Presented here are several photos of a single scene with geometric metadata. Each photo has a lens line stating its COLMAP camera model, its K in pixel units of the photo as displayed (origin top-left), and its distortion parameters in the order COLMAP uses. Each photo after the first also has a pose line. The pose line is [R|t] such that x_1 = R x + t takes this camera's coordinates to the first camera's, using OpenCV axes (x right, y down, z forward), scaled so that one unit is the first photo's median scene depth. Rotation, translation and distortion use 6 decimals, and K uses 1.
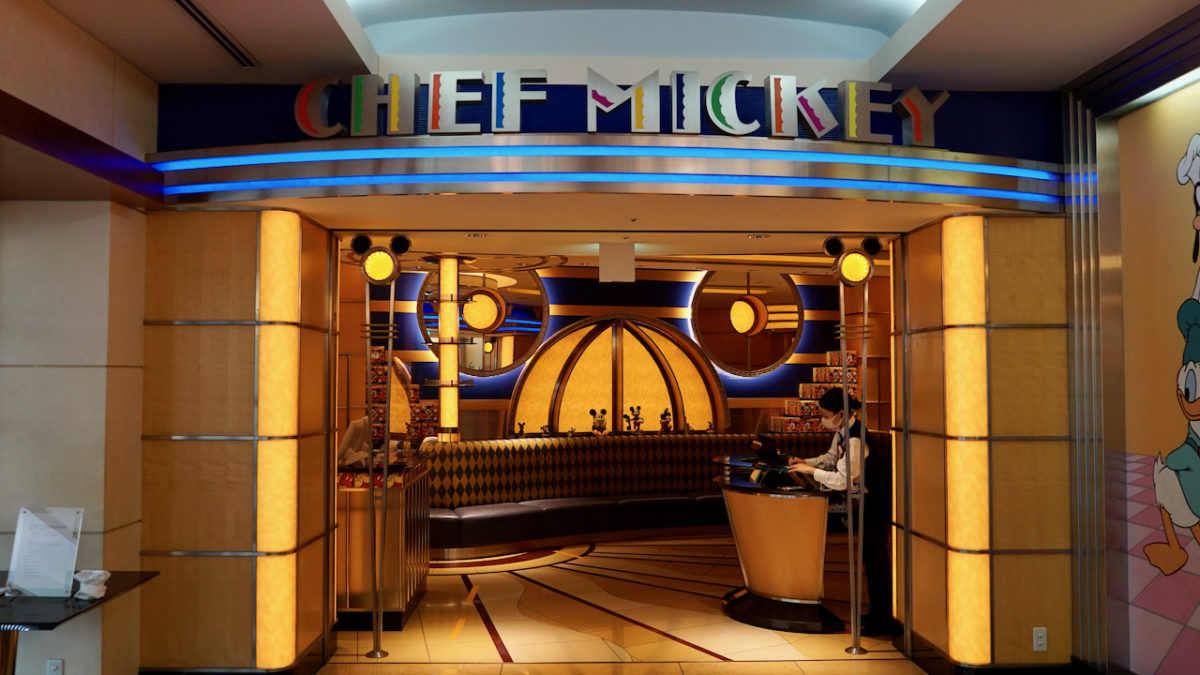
lens RADIAL K [[973.4, 0, 600.0], [0, 973.4, 337.5], [0, 0, 1]] dist [-0.055803, 0.045846]
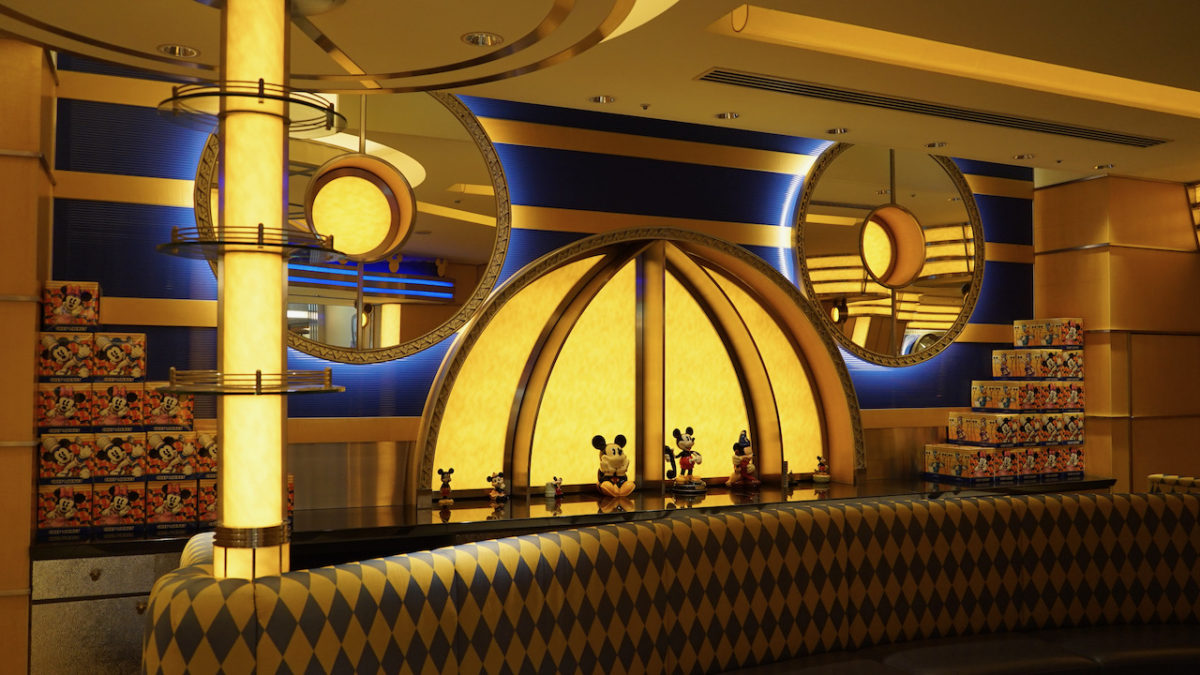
lens RADIAL K [[973.4, 0, 600.0], [0, 973.4, 337.5], [0, 0, 1]] dist [-0.055803, 0.045846]
pose [[0.990810, 0.007264, 0.135069, -0.070183], [-0.008271, 0.999942, 0.006897, 0.023976], [-0.135011, -0.007951, 0.990812, 0.545167]]
